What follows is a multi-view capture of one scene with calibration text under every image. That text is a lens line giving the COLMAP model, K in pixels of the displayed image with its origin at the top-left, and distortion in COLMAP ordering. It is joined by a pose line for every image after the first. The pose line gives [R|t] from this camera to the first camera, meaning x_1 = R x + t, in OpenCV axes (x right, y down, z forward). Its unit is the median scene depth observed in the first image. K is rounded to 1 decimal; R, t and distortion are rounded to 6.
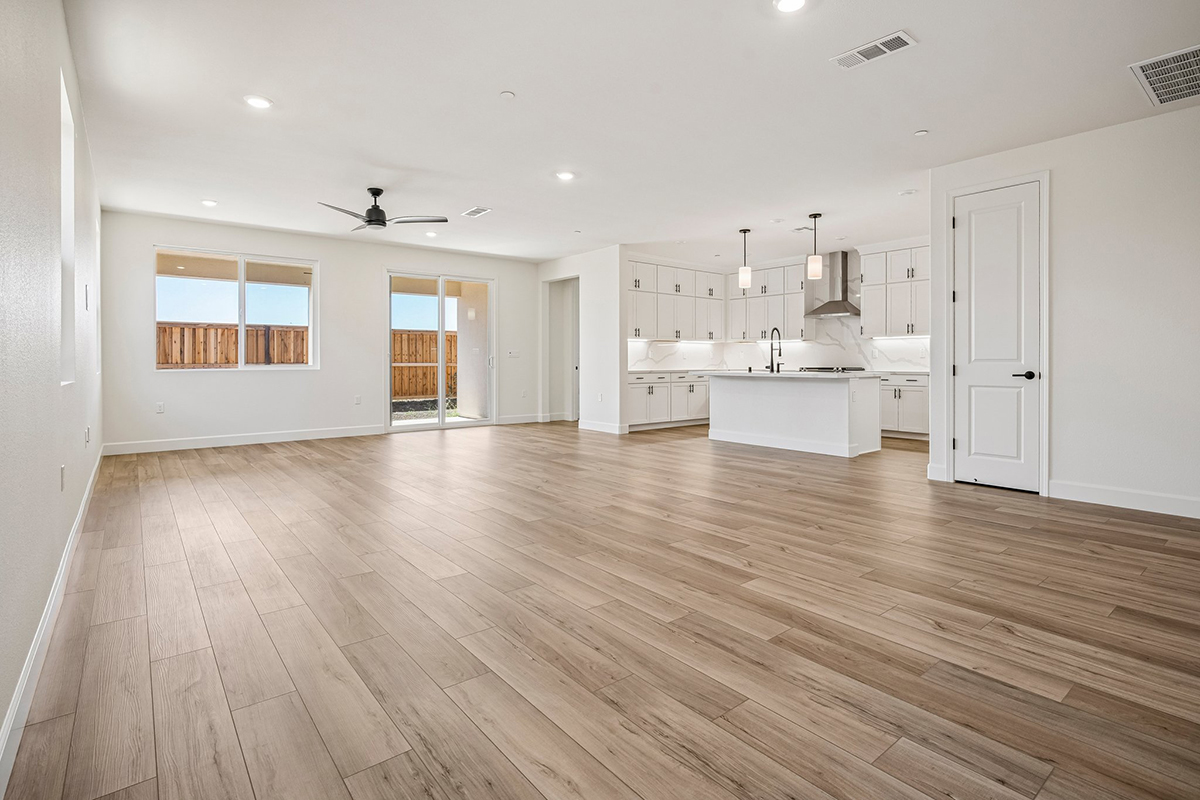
lens RADIAL K [[575.6, 0, 610.9], [0, 575.6, 364.1], [0, 0, 1]] dist [-0.002879, 0.000463]
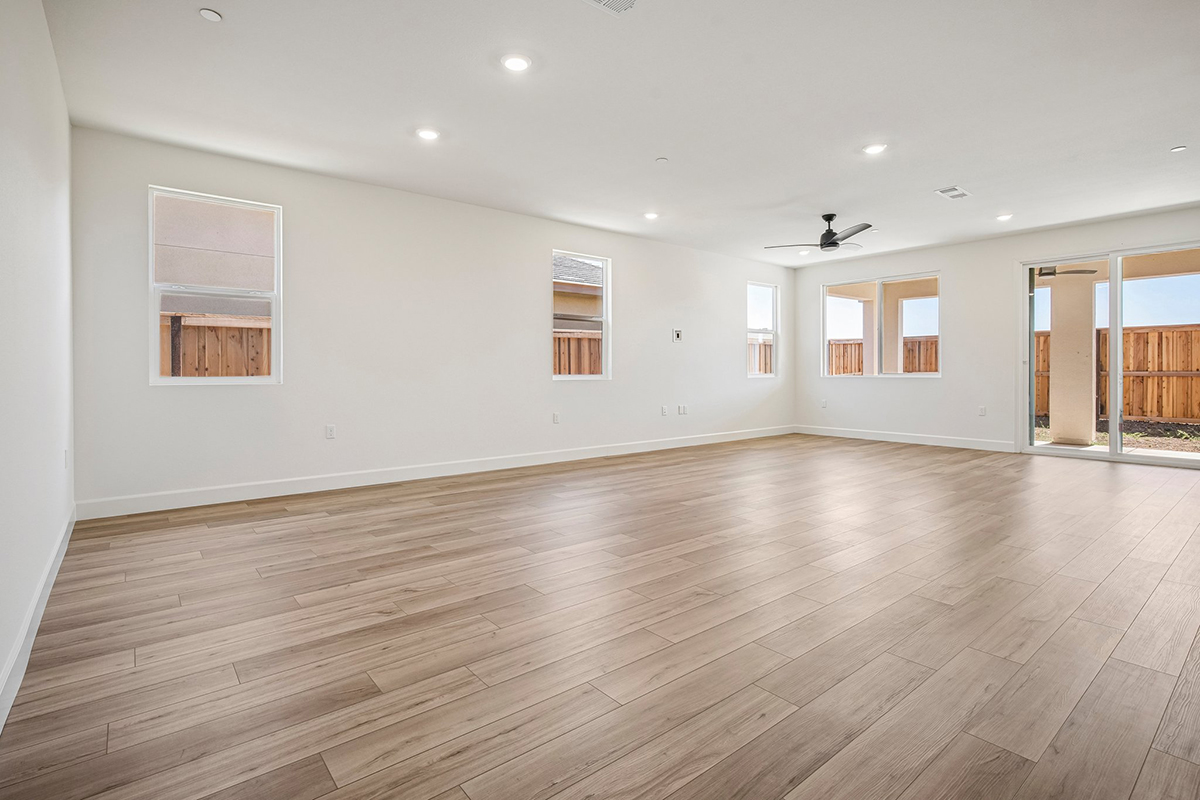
lens RADIAL K [[575.6, 0, 600.8], [0, 575.6, 369.5], [0, 0, 1]] dist [-0.002879, 0.000463]
pose [[0.009843, -0.000213, -0.999952, 1.517813], [-0.003921, 0.999992, -0.000252, -0.006449], [0.999944, 0.003923, 0.009842, 1.181560]]
